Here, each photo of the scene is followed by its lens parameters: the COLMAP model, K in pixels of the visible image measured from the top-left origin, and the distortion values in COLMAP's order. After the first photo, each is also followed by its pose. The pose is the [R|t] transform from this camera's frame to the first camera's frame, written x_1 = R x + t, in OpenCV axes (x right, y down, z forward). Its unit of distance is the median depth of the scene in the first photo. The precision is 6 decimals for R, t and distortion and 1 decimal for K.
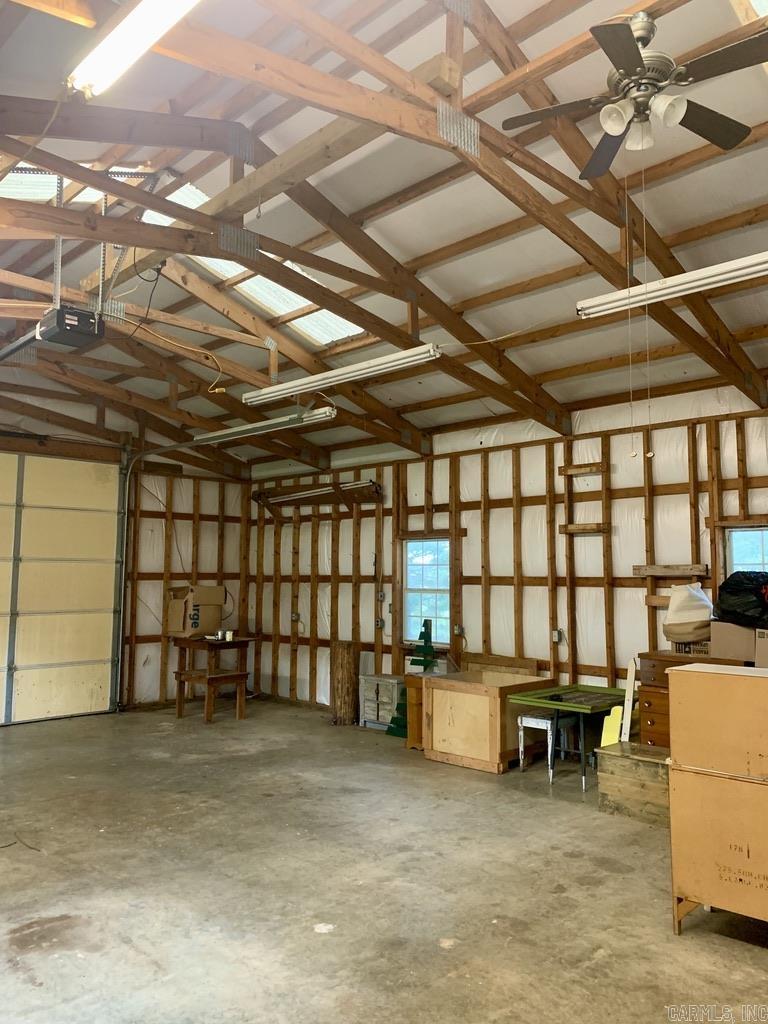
lens RADIAL K [[787.8, 0, 390.9], [0, 787.8, 506.5], [0, 0, 1]] dist [0.002471, 0.009412]
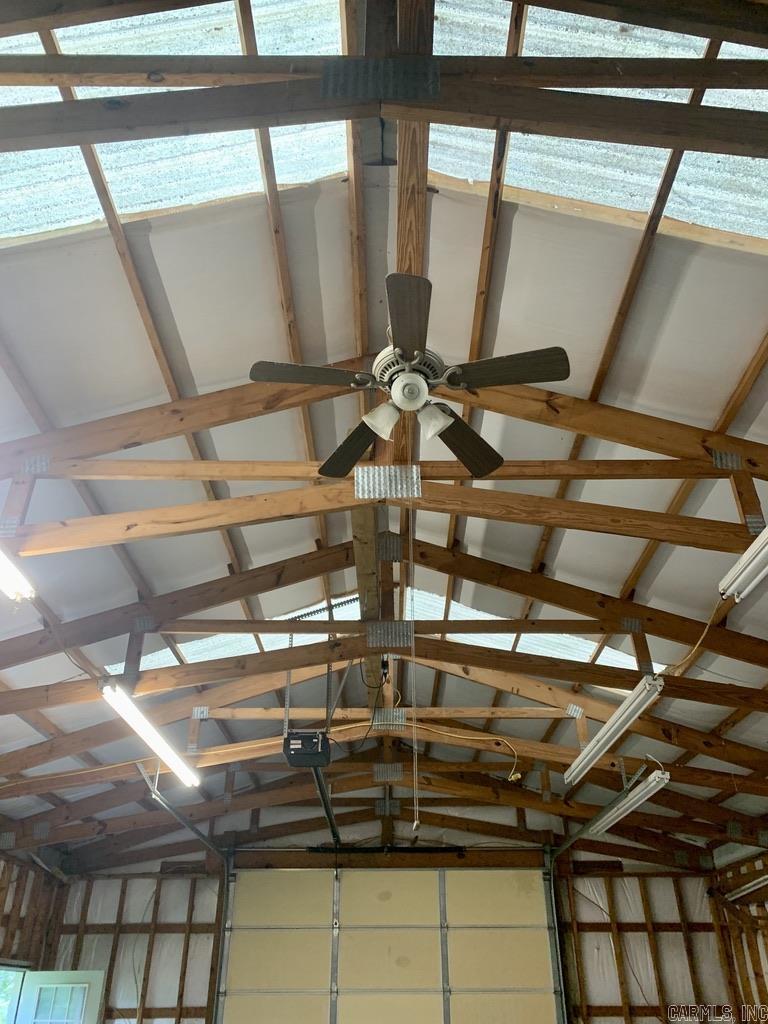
lens RADIAL K [[787.8, 0, 390.9], [0, 787.8, 506.5], [0, 0, 1]] dist [0.002471, 0.009412]
pose [[0.699429, -0.384800, -0.602269, 0.253364], [0.068528, 0.874910, -0.479412, 0.006308], [0.711409, 0.294043, 0.638308, 0.149038]]
